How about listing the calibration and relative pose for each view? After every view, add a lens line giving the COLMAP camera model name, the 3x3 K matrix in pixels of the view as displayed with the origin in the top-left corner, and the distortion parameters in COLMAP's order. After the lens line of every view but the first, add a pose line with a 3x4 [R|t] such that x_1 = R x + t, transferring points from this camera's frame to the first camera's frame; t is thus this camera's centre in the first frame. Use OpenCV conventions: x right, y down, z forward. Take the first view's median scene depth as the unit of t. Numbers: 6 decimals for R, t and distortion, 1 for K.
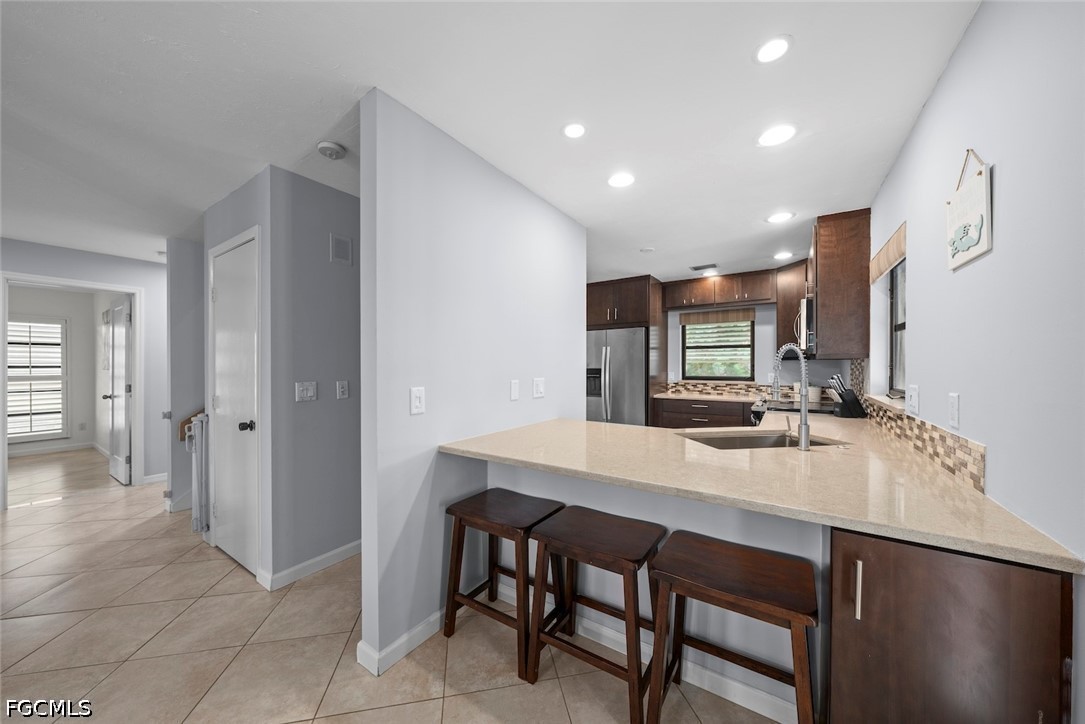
lens RADIAL K [[368.6, 0, 540.2], [0, 368.6, 367.3], [0, 0, 1]] dist [-0.001283, -0.000162]
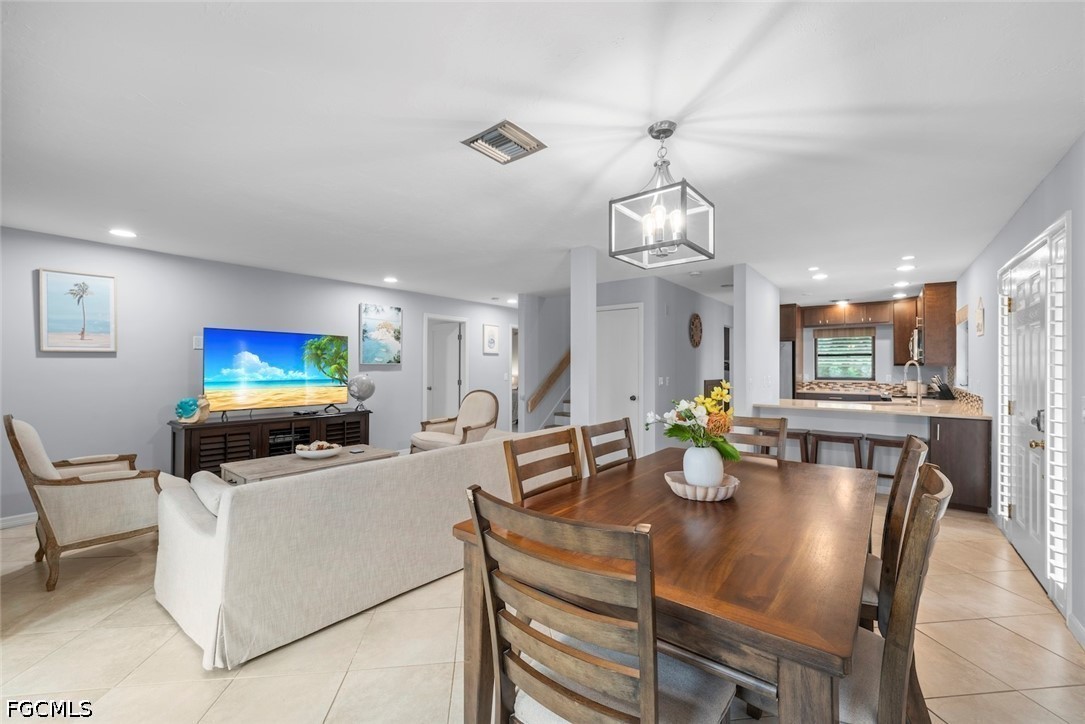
lens RADIAL K [[435.6, 0, 544.1], [0, 435.6, 365.1], [0, 0, 1]] dist [0.009093, 0.000066]
pose [[0.997468, 0.003891, -0.071013, -0.509268], [-0.004530, 0.999951, -0.008840, -0.000214], [0.070975, 0.009139, 0.997436, -0.680412]]
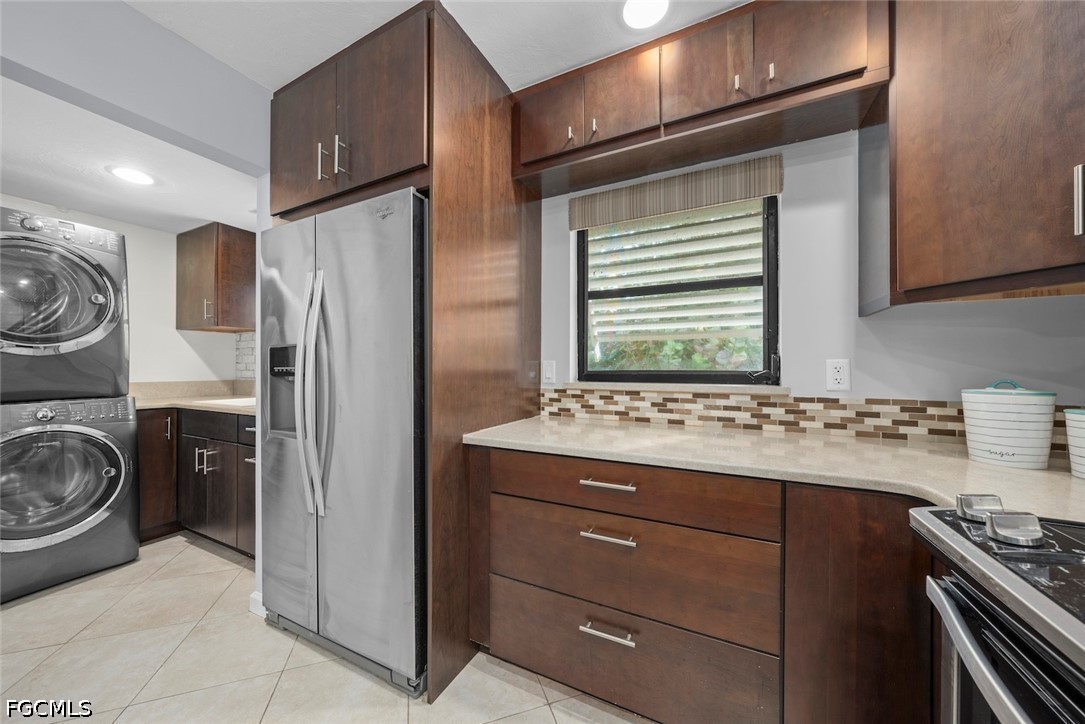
lens RADIAL K [[368.6, 0, 540.2], [0, 368.6, 367.3], [0, 0, 1]] dist [-0.001283, -0.000162]
pose [[0.992041, -0.000043, 0.125915, 0.328108], [0.000273, 0.999998, -0.001813, 0.022609], [-0.125914, 0.001833, 0.992039, 0.694066]]
